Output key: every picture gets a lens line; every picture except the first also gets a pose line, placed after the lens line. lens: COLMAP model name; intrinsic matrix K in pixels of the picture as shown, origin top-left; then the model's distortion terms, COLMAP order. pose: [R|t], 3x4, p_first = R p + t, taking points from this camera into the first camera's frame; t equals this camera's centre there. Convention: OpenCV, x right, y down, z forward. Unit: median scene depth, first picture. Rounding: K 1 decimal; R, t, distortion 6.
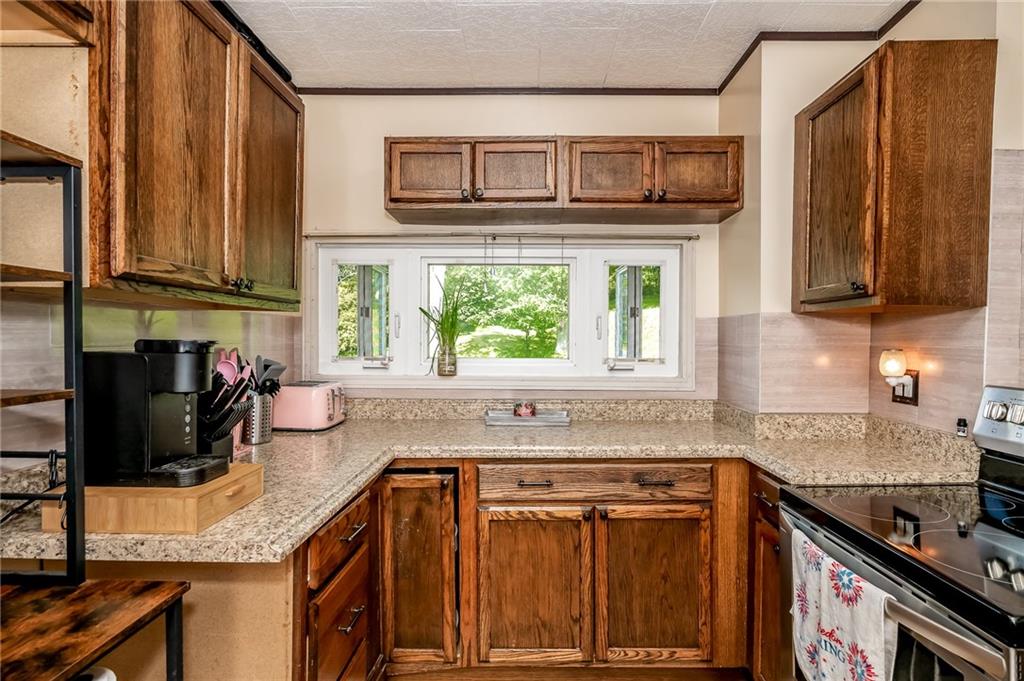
lens RADIAL K [[531.0, 0, 515.2], [0, 531.0, 343.9], [0, 0, 1]] dist [0.000119, 0.000017]
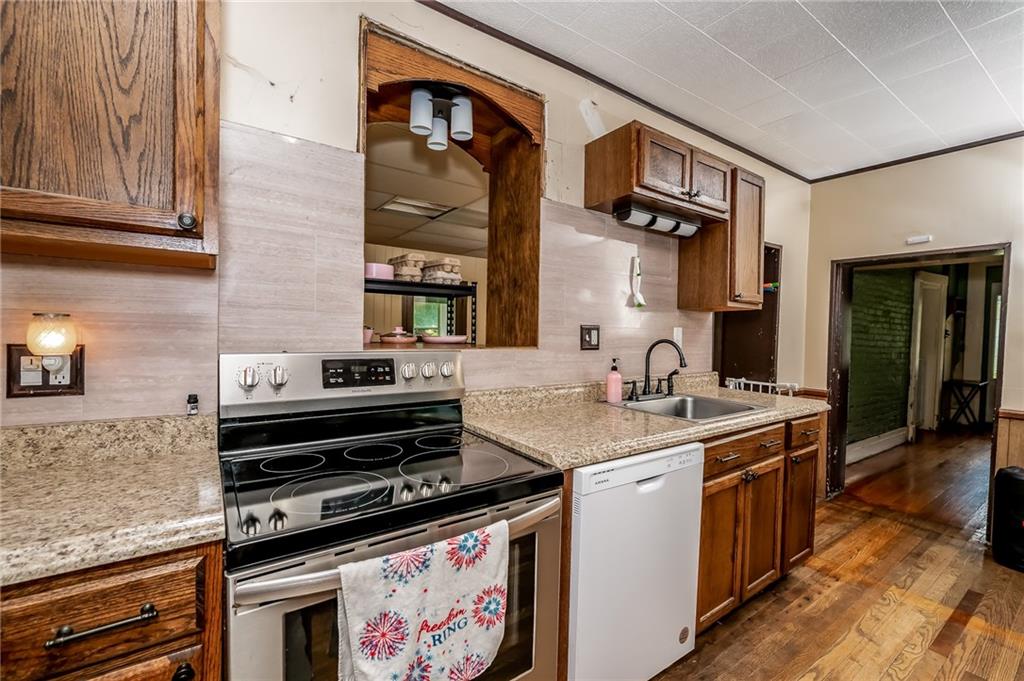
lens RADIAL K [[442.6, 0, 511.1], [0, 442.6, 340.2], [0, 0, 1]] dist [0.000883, 0.000002]
pose [[-0.595014, -0.032208, 0.803070, -0.086210], [-0.014687, 0.999466, 0.029203, 0.028136], [-0.803581, 0.005582, -0.595169, 1.348347]]
